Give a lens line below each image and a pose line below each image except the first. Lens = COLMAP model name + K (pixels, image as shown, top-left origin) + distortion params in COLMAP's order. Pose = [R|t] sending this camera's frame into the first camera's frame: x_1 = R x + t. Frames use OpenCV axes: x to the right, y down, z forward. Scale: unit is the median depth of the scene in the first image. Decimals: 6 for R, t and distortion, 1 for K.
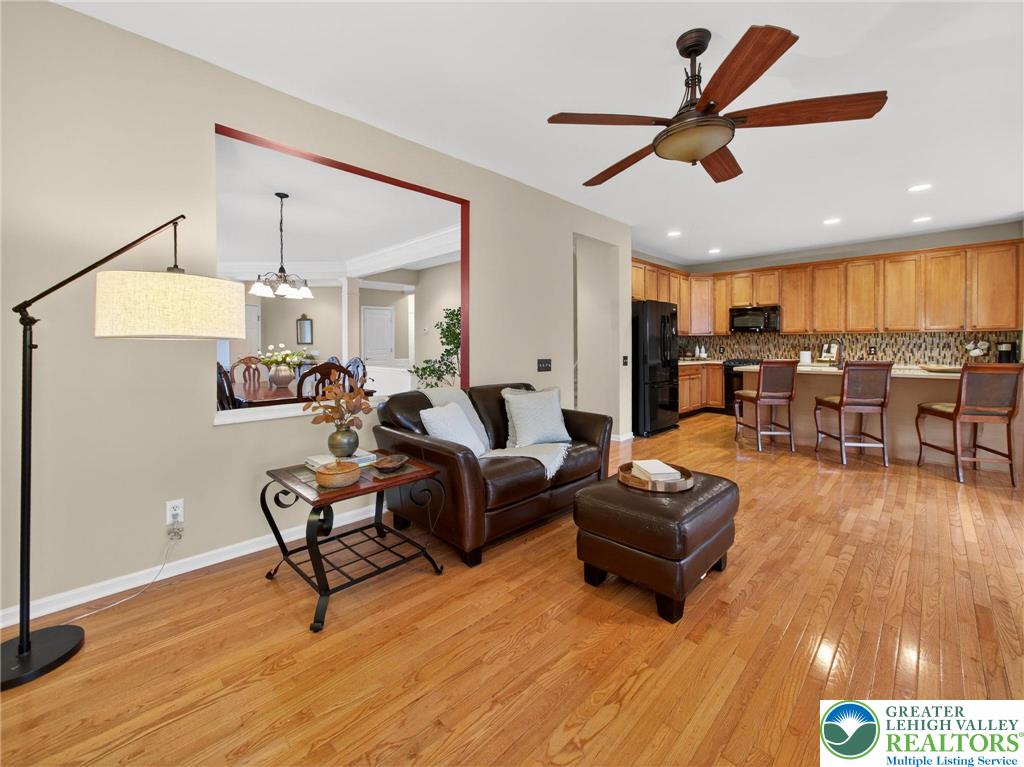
lens RADIAL K [[420.7, 0, 513.0], [0, 420.7, 351.1], [0, 0, 1]] dist [-0.016028, 0.006557]
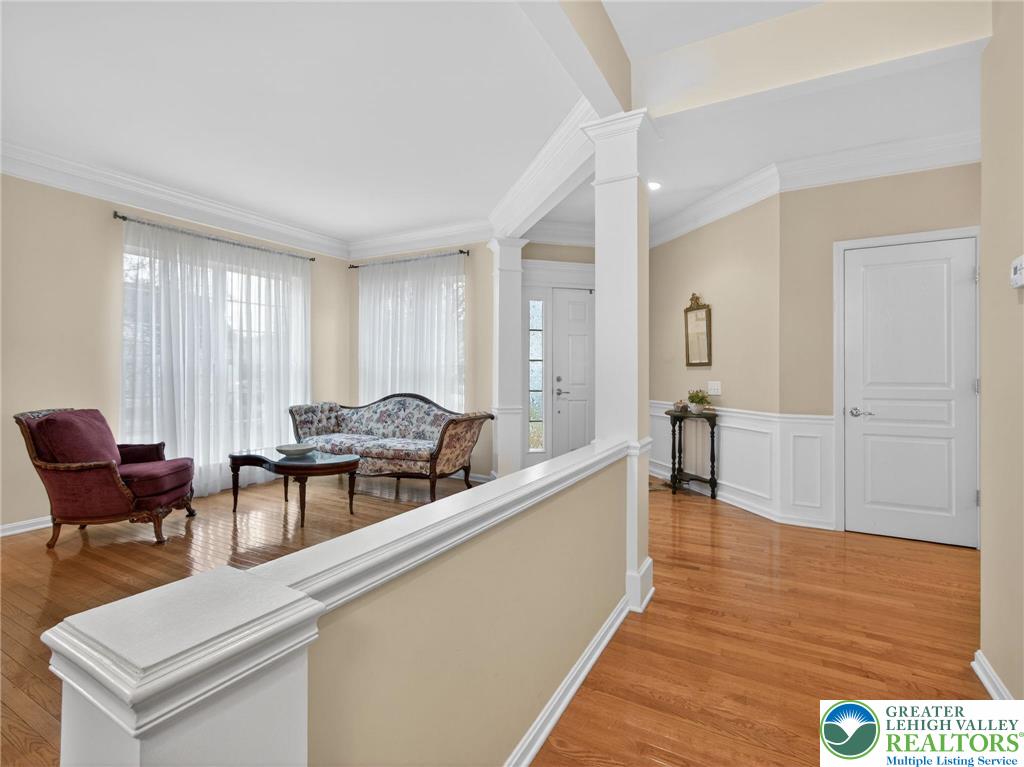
lens RADIAL K [[494.5, 0, 509.5], [0, 494.5, 370.5], [0, 0, 1]] dist [0.016865, 0.000892]
pose [[0.268621, 0.005126, -0.963232, -0.105093], [-0.020486, 0.999790, -0.000393, -0.013259], [0.963028, 0.019839, 0.268669, 1.071875]]
